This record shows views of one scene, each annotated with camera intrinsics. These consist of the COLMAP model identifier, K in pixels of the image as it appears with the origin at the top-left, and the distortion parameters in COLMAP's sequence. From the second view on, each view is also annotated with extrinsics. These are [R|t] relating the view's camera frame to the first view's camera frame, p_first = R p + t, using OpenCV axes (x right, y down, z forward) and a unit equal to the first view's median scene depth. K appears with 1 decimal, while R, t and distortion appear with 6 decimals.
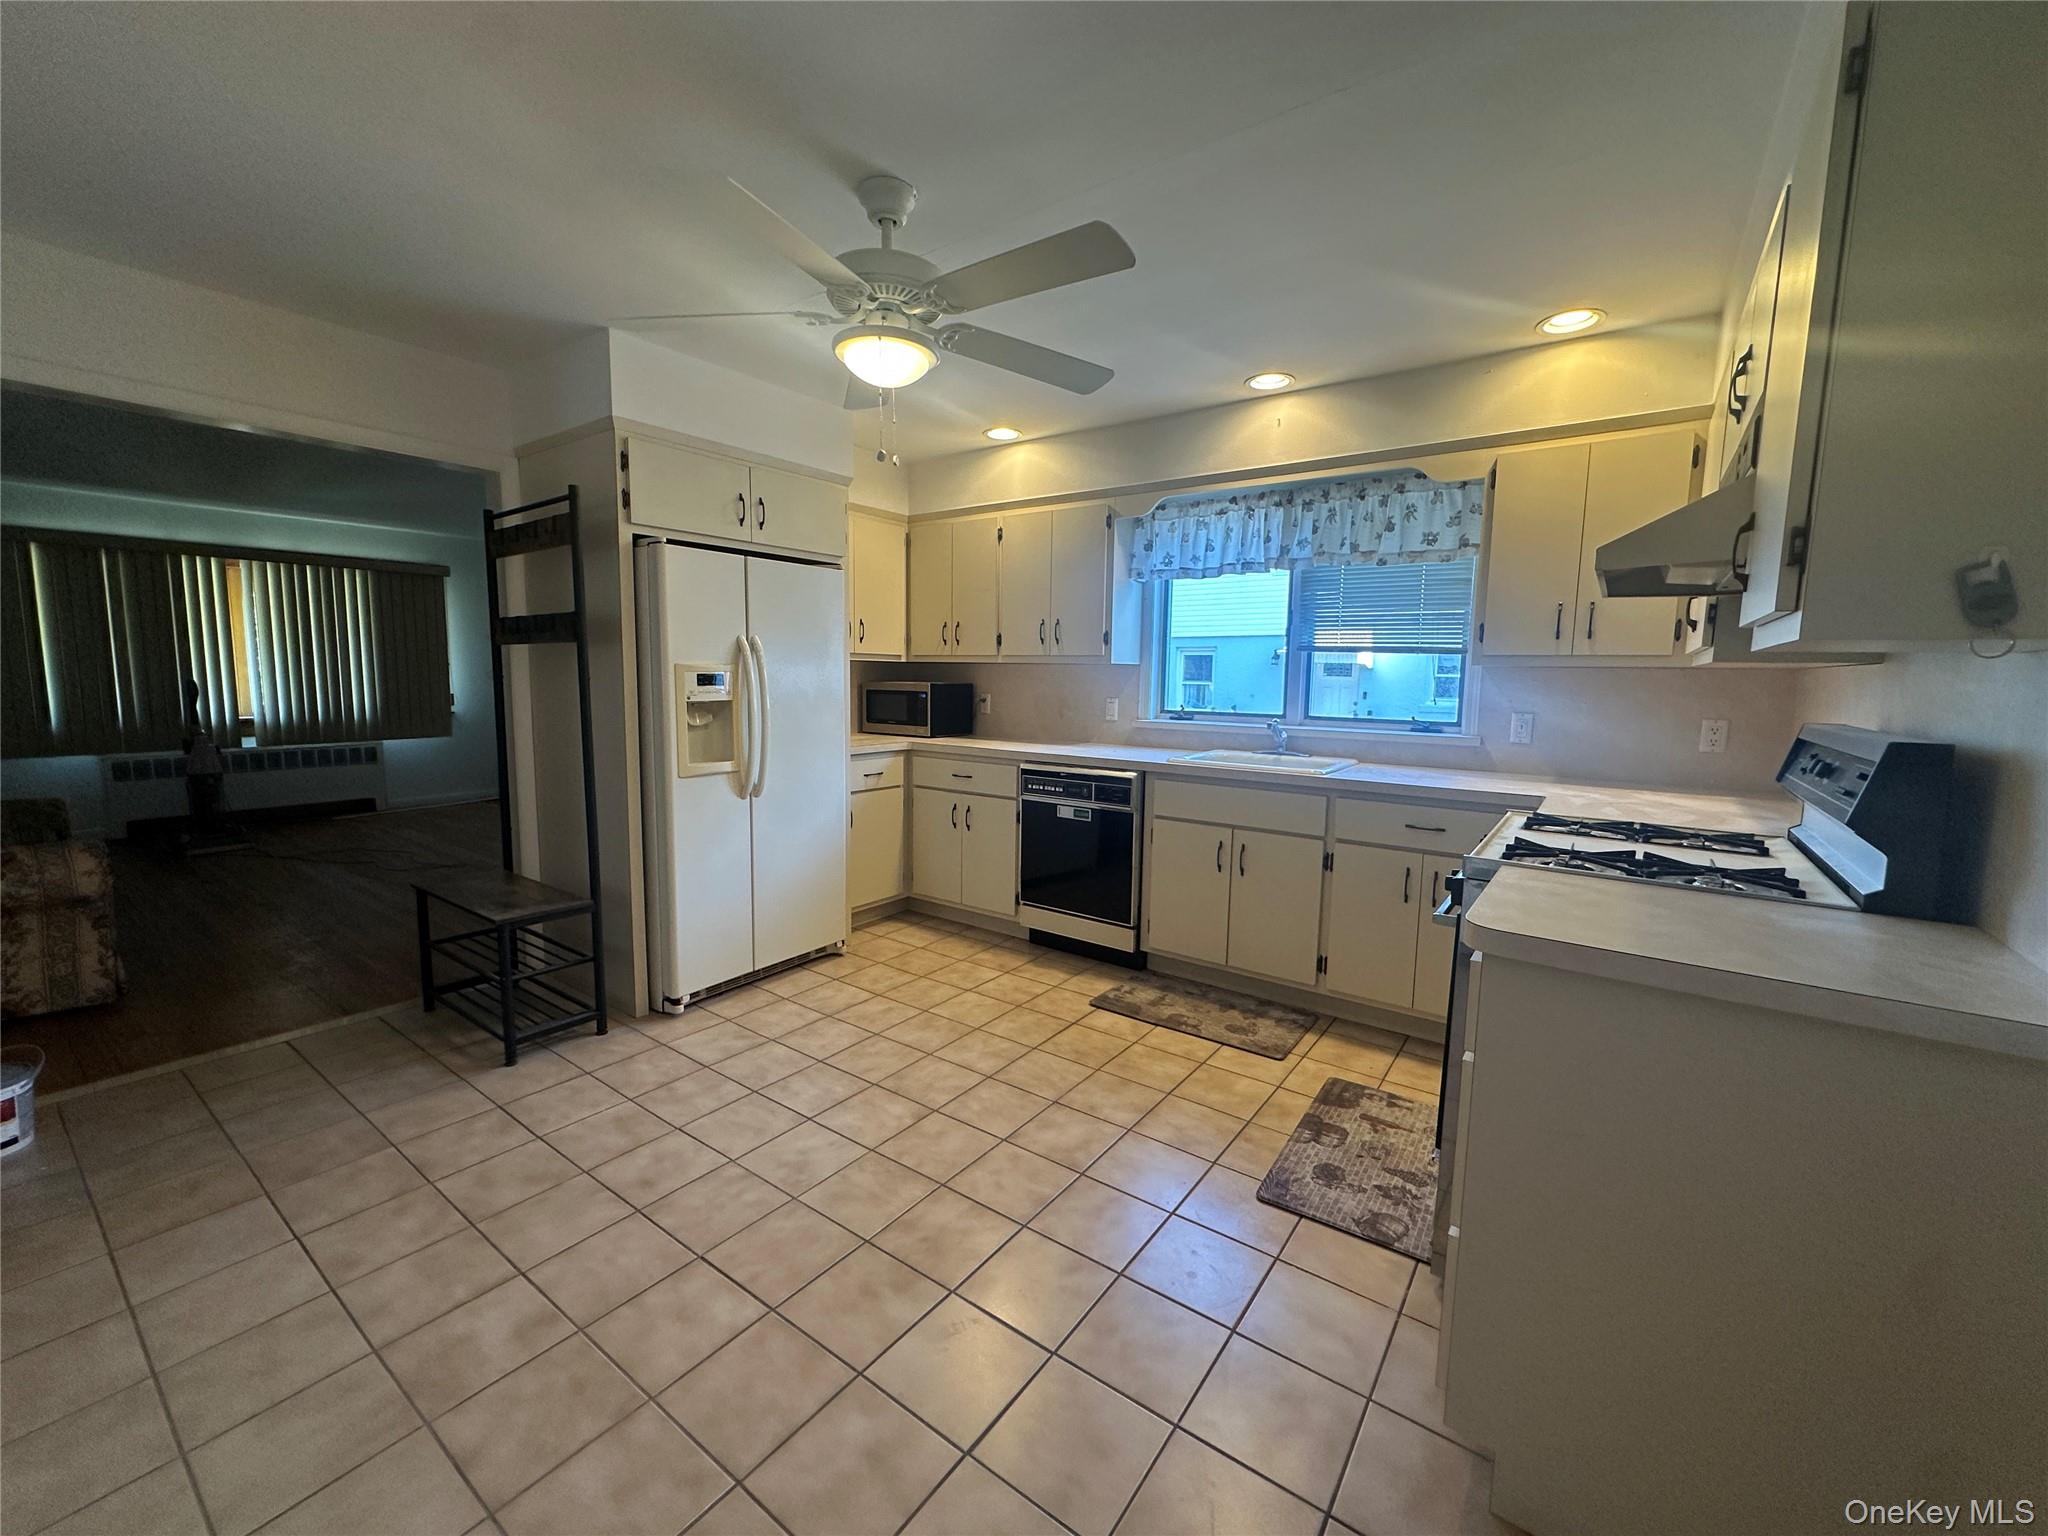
lens RADIAL K [[815.4, 0, 1024.2], [0, 815.4, 766.7], [0, 0, 1]] dist [-0.001129, 0.000489]
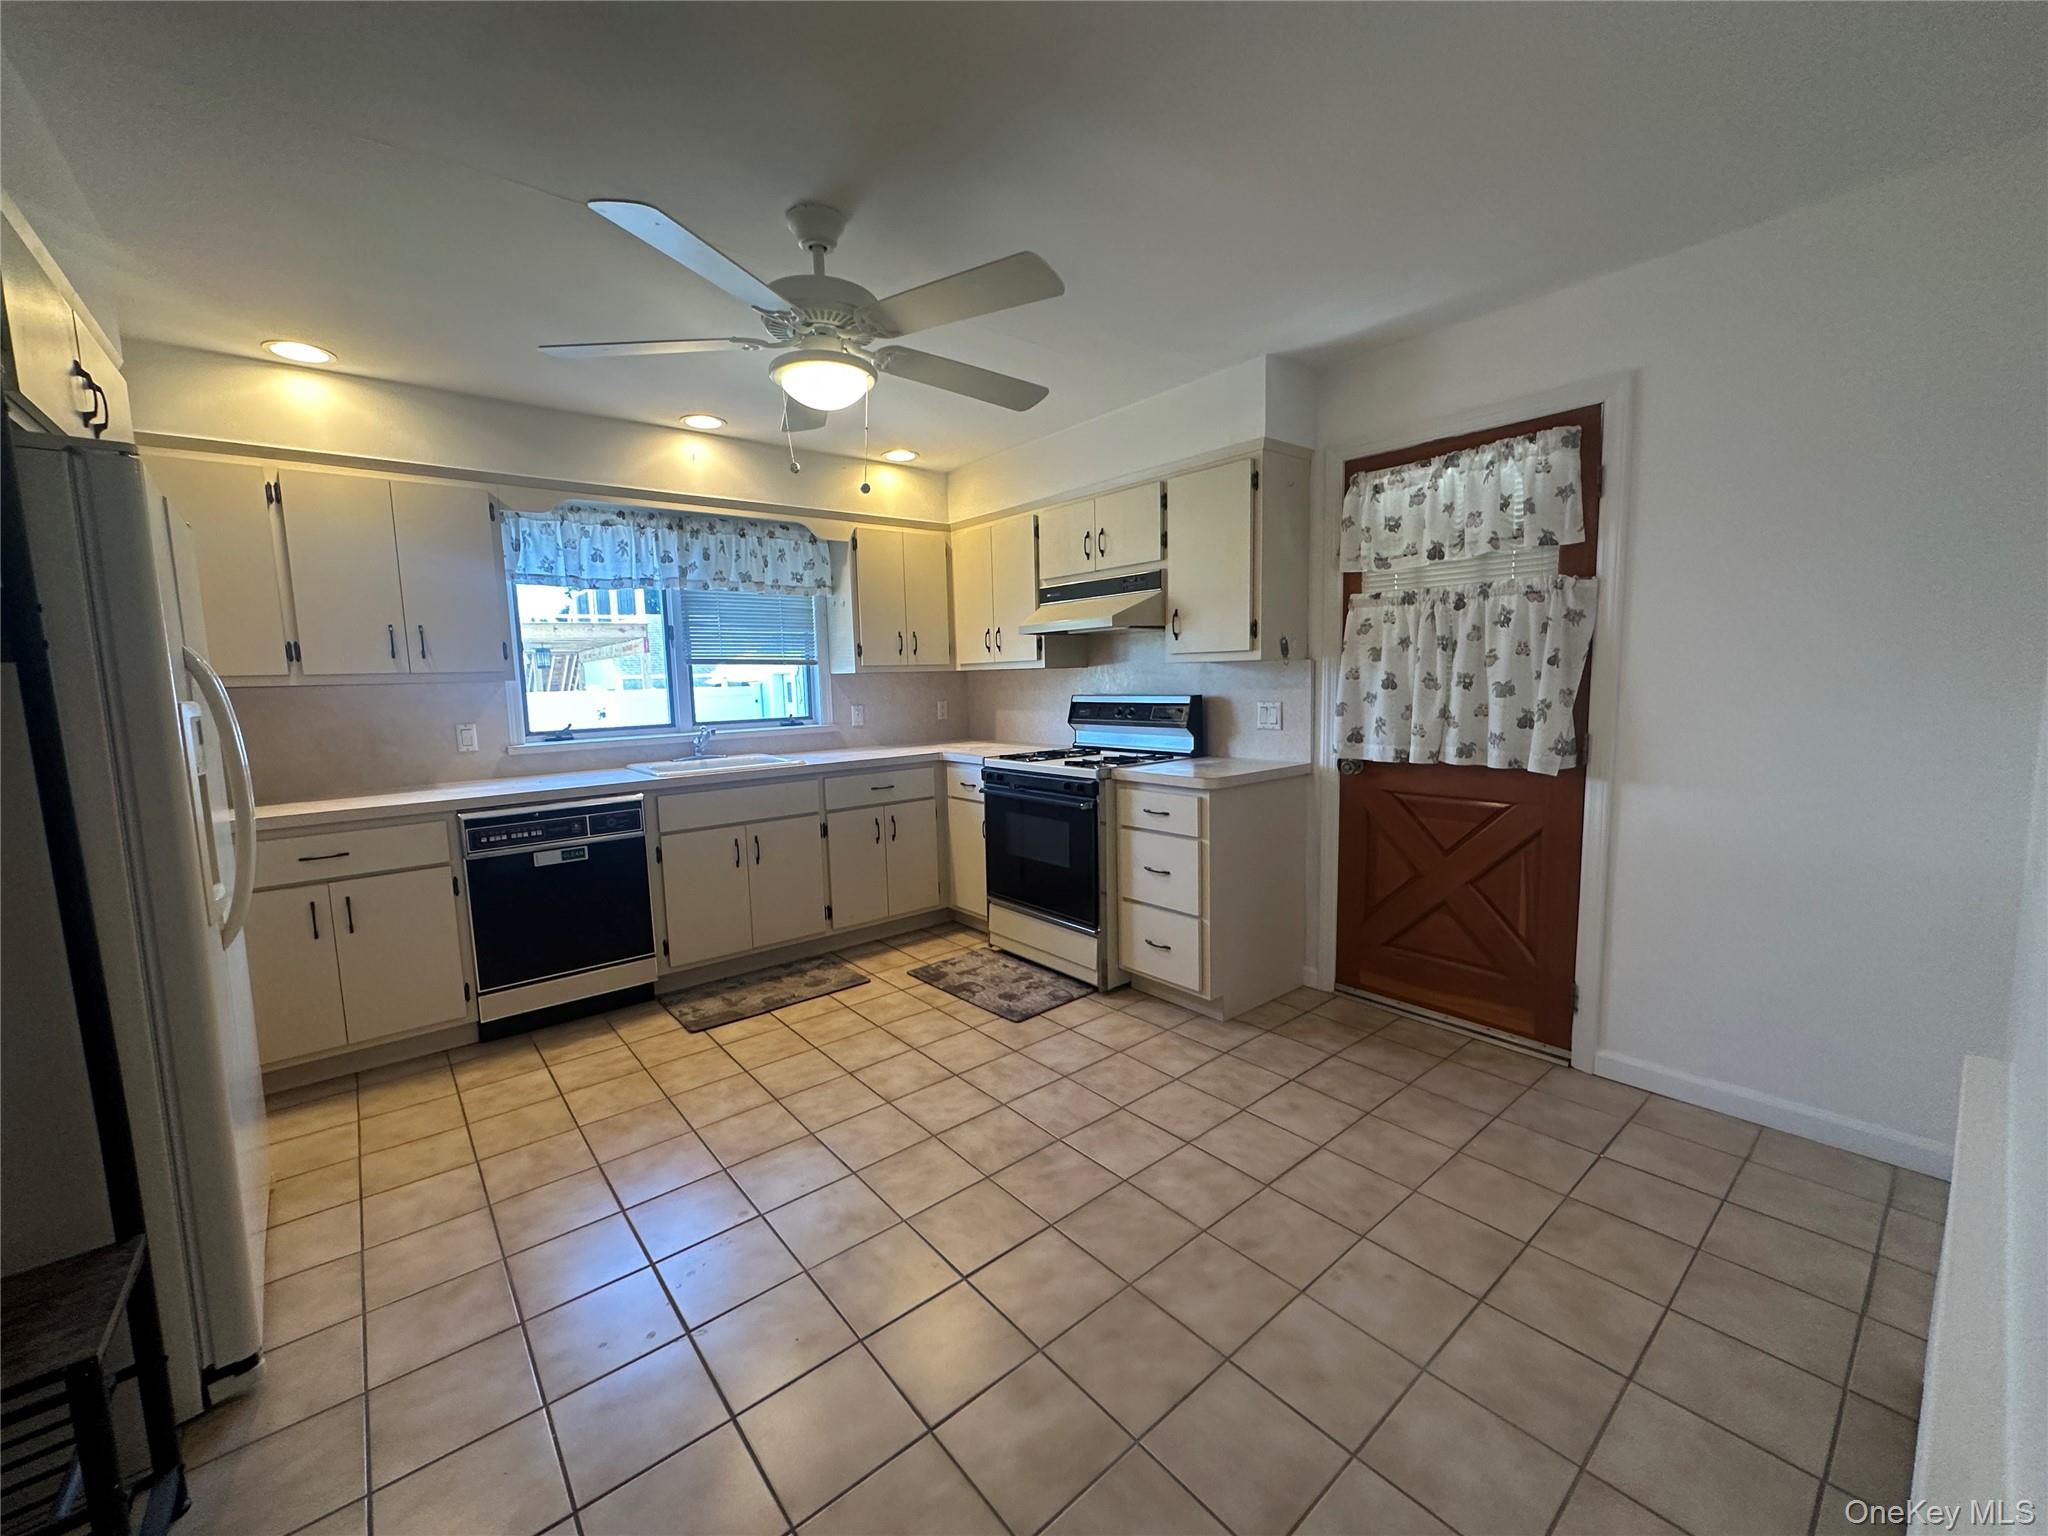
lens RADIAL K [[815.4, 0, 1027.3], [0, 815.4, 765.3], [0, 0, 1]] dist [-0.001129, 0.000489]
pose [[0.245350, -0.129868, 0.960696, -0.702972], [0.140673, 0.985267, 0.097263, -0.057205], [-0.959174, 0.111281, 0.260004, 0.335122]]
